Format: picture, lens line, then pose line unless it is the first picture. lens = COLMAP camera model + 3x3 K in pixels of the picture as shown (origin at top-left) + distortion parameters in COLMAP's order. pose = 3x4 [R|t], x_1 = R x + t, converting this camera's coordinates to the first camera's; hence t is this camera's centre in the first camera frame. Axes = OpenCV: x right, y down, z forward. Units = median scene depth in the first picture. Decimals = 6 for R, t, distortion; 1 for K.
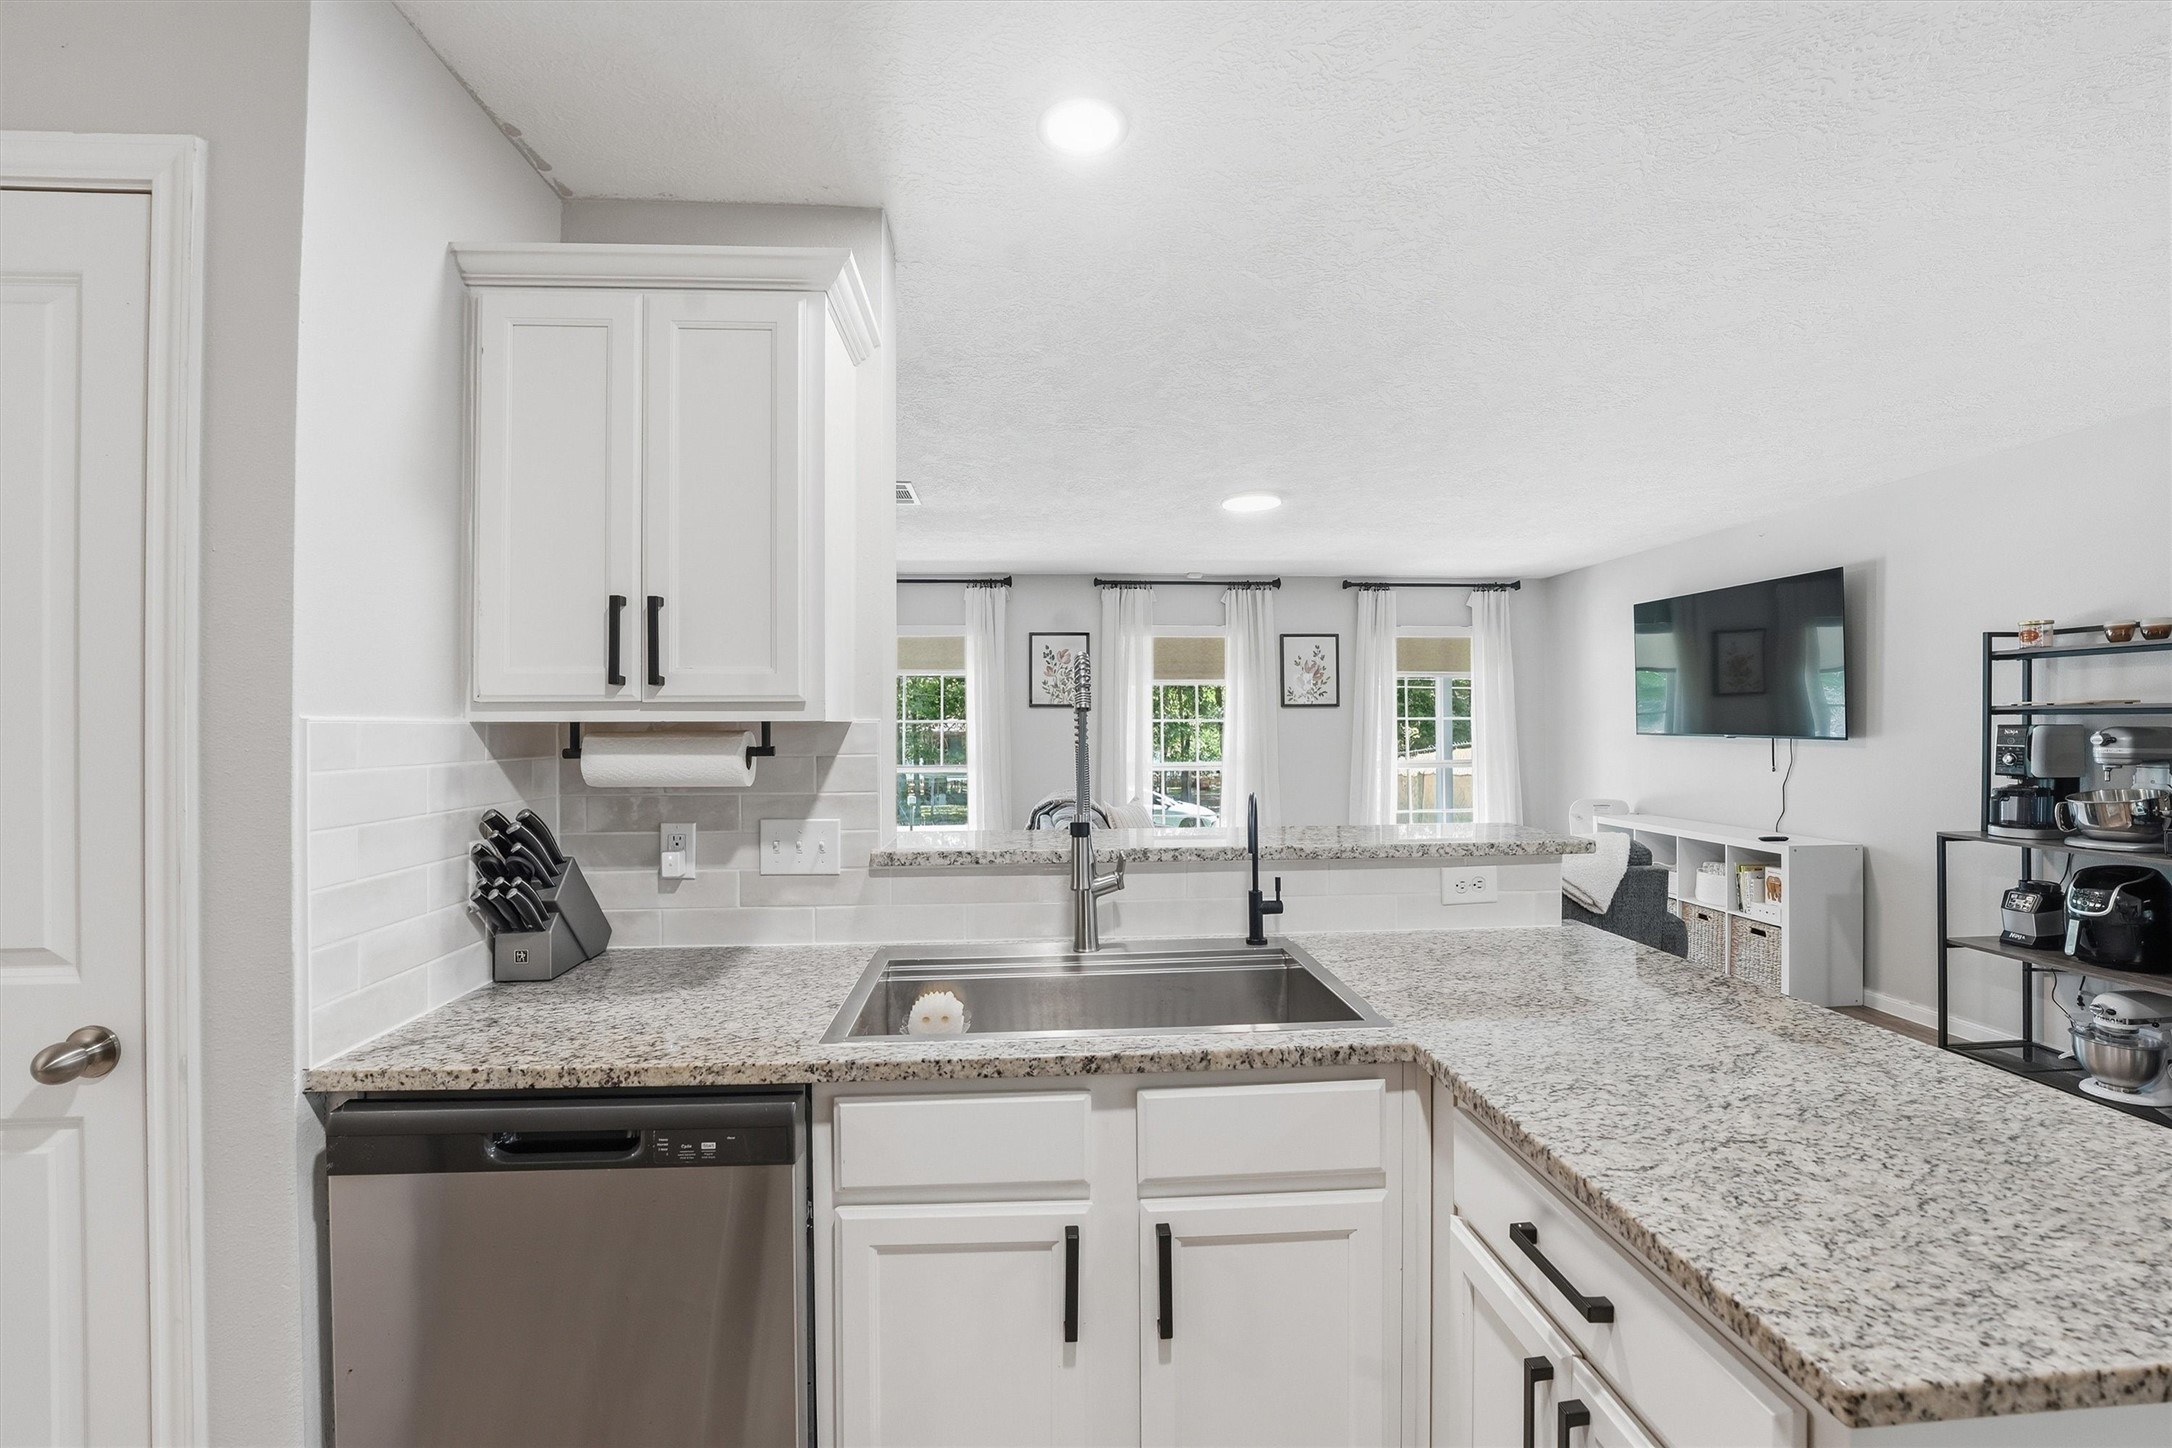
lens RADIAL K [[889.9, 0, 1079.5], [0, 889.9, 720.4], [0, 0, 1]] dist [-0.030445, 0.005520]
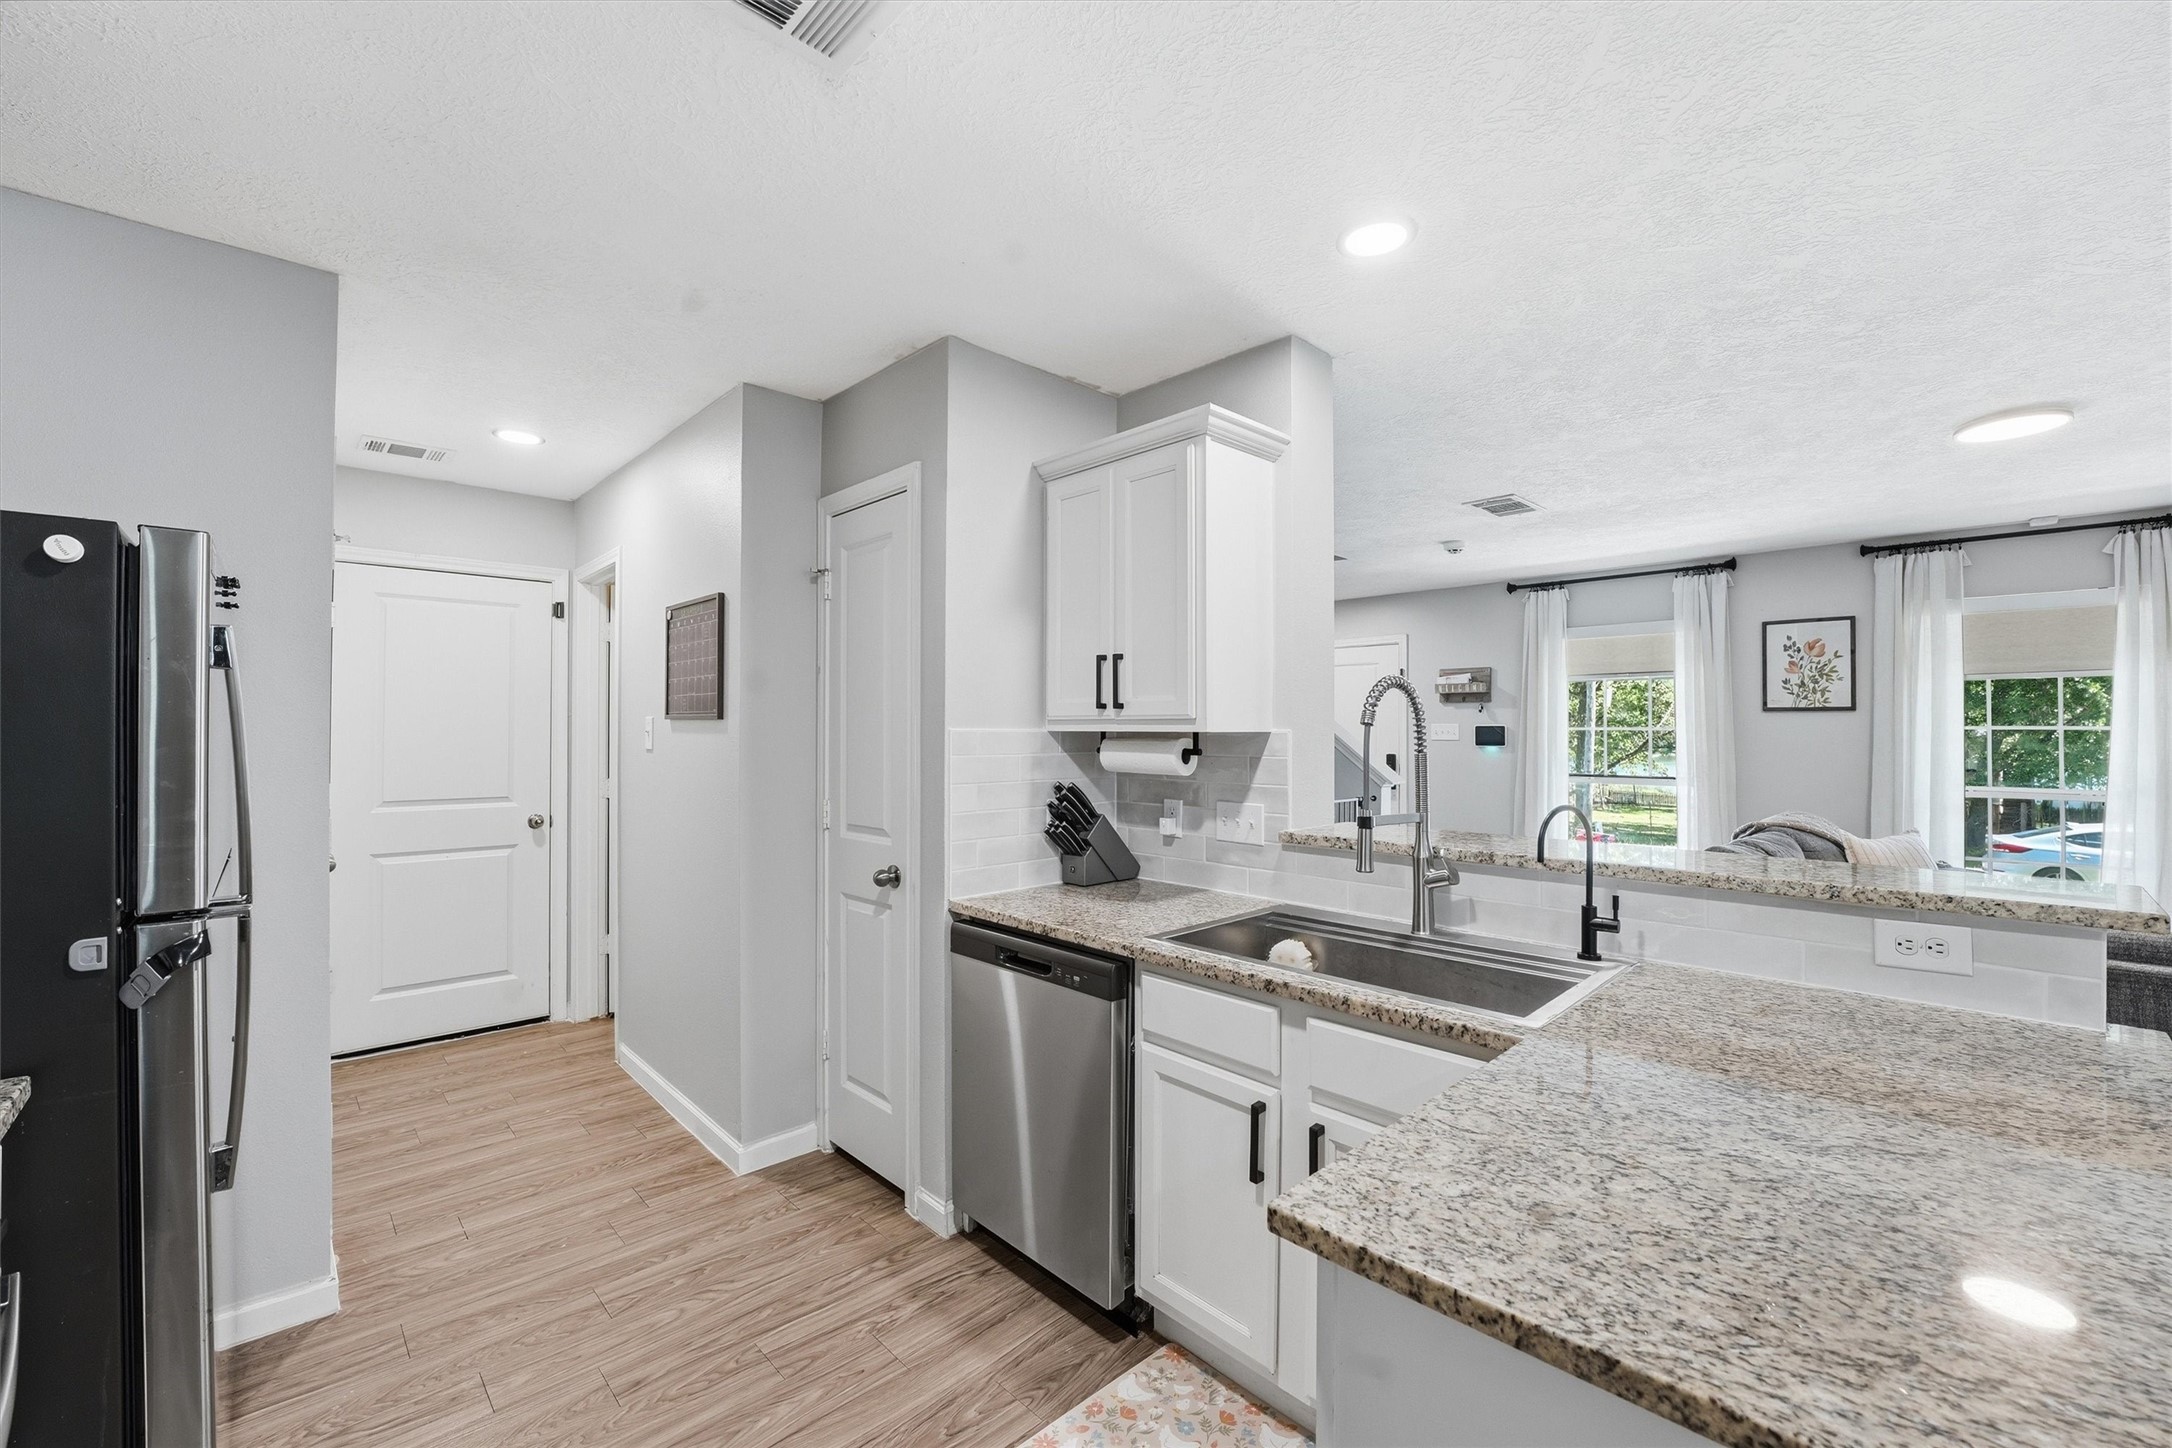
lens RADIAL K [[885.0, 0, 1081.3], [0, 885.0, 727.6], [0, 0, 1]] dist [-0.026202, 0.000128]
pose [[0.635059, 0.004013, -0.772453, 0.727860], [-0.000369, 0.999988, 0.004891, -0.014036], [0.772463, -0.002821, 0.635053, -0.072839]]
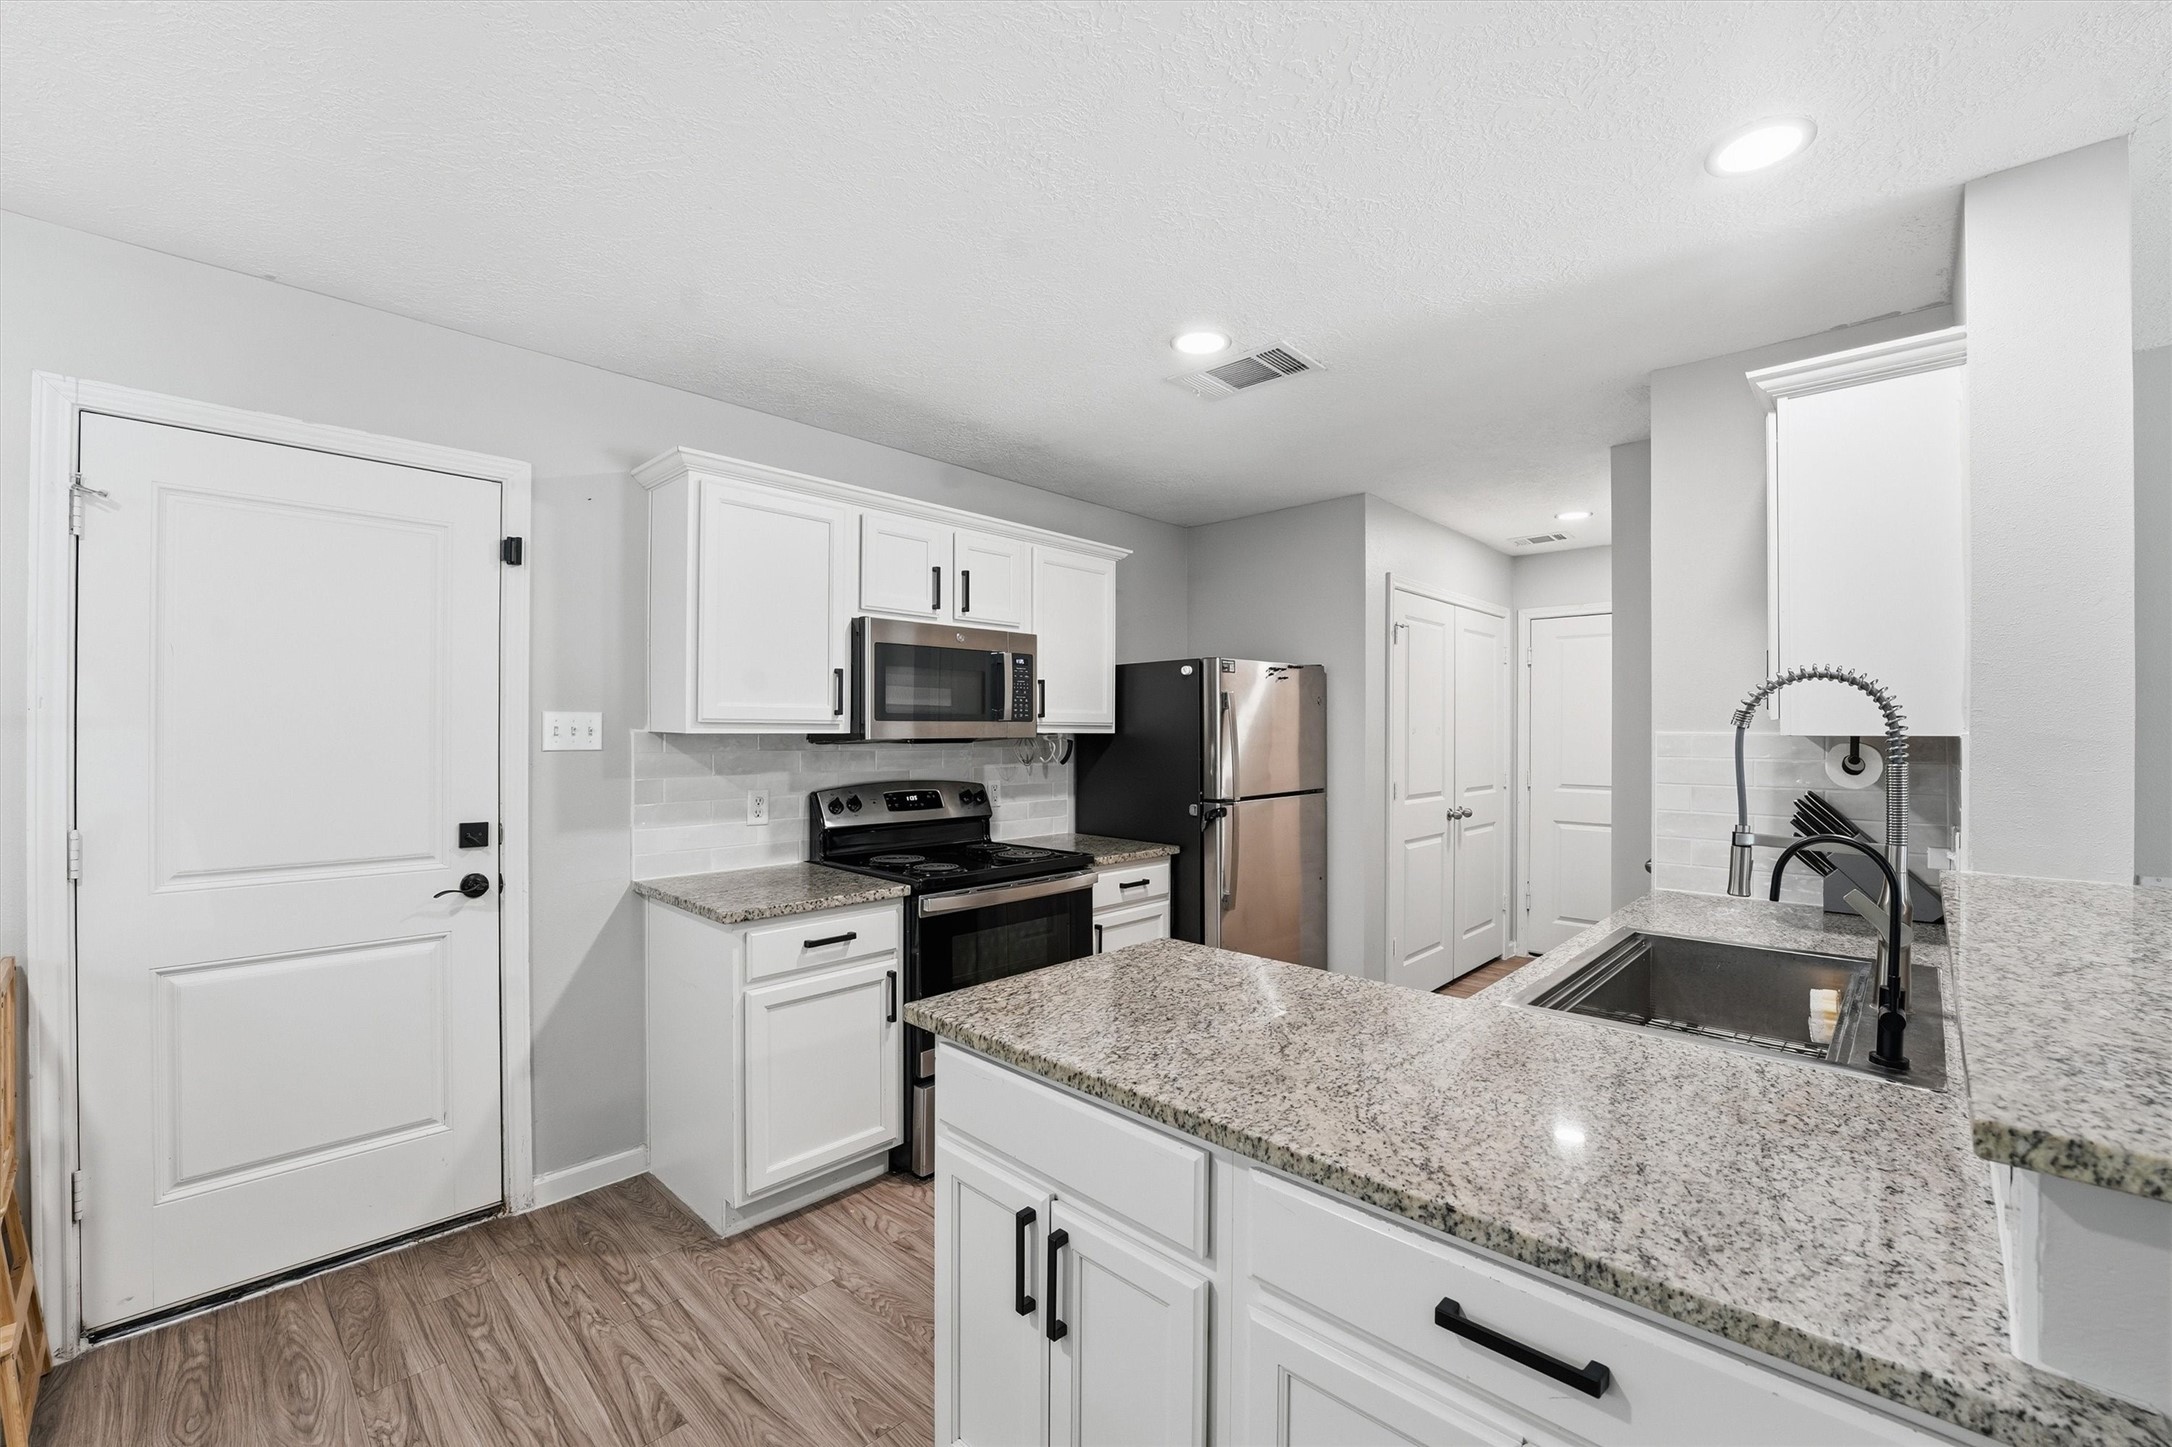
lens RADIAL K [[885.0, 0, 1081.3], [0, 885.0, 727.1], [0, 0, 1]] dist [-0.026202, 0.000128]
pose [[-0.744841, -0.002020, -0.667238, 1.349990], [0.002932, 0.999976, -0.006300, -0.005644], [0.667235, -0.006649, -0.744818, 1.320315]]
